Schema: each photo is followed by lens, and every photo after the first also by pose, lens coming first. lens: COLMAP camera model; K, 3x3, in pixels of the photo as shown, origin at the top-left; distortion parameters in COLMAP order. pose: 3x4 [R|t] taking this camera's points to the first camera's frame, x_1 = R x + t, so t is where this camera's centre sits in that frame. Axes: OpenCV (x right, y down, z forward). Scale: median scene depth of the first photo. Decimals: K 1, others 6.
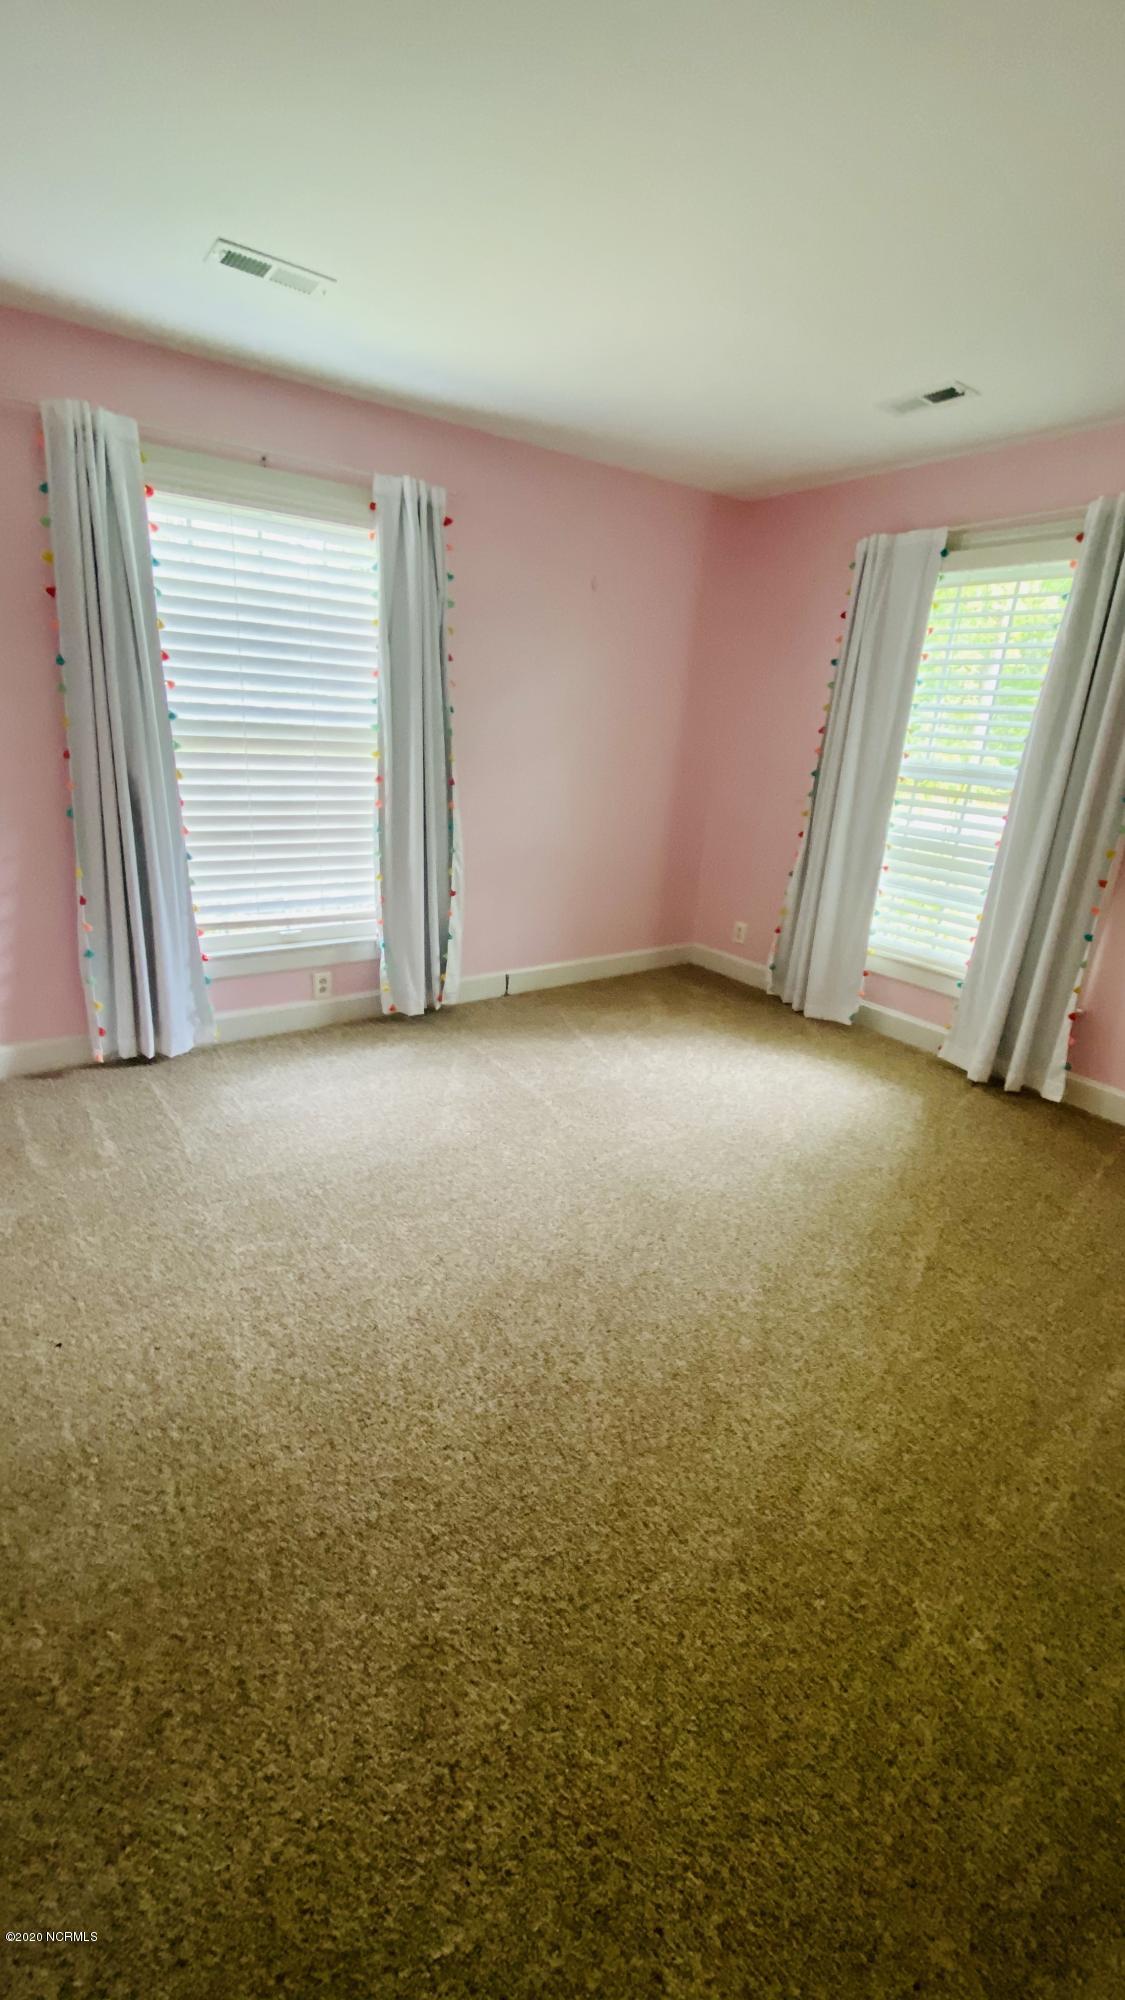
lens RADIAL K [[822.7, 0, 567.6], [0, 822.7, 998.1], [0, 0, 1]] dist [0.000515, -0.000330]
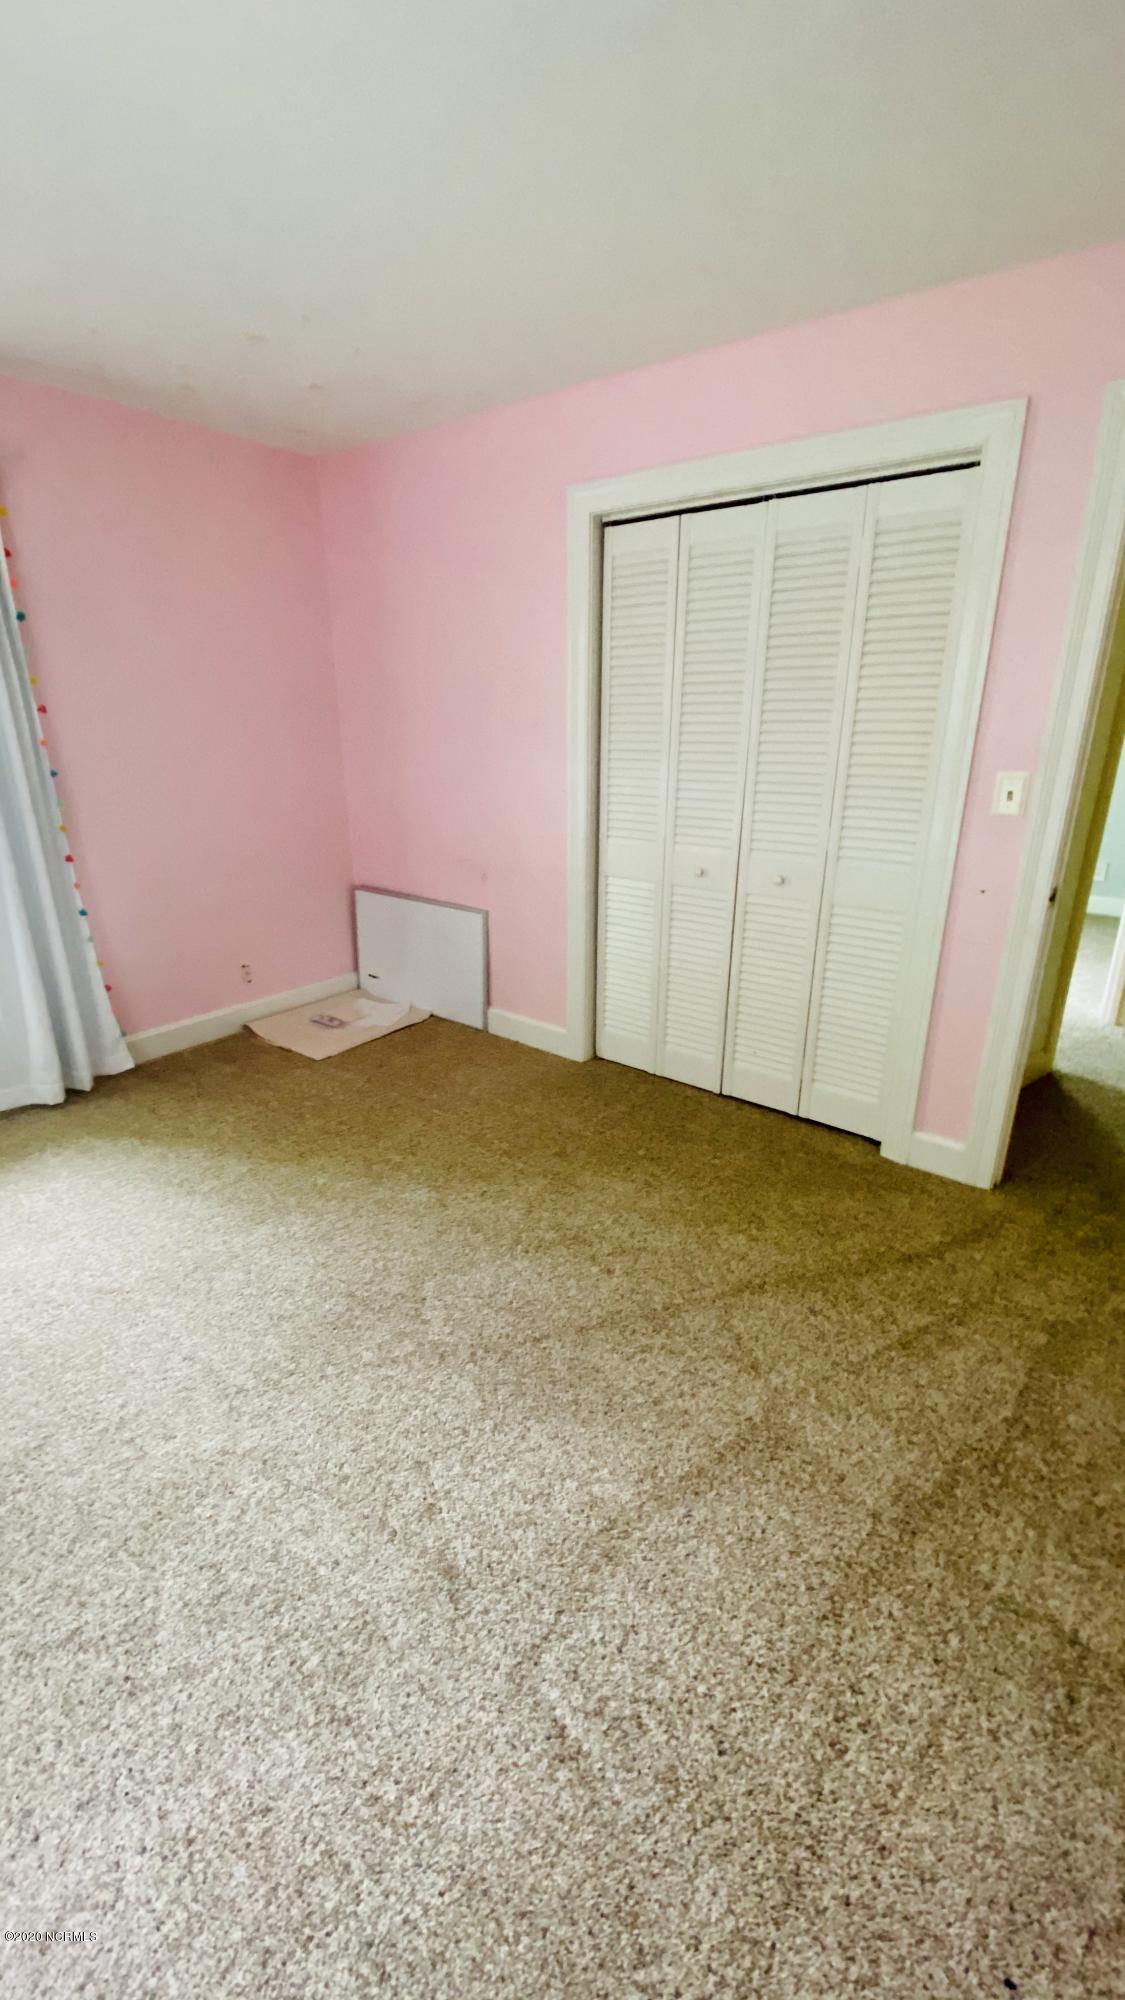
lens RADIAL K [[822.7, 0, 564.0], [0, 822.7, 1002.9], [0, 0, 1]] dist [0.000515, -0.000330]
pose [[-0.291956, -0.373940, 0.880302, -0.492145], [0.307465, 0.834852, 0.456605, -0.277727], [-0.905664, 0.403970, -0.128767, 0.702457]]
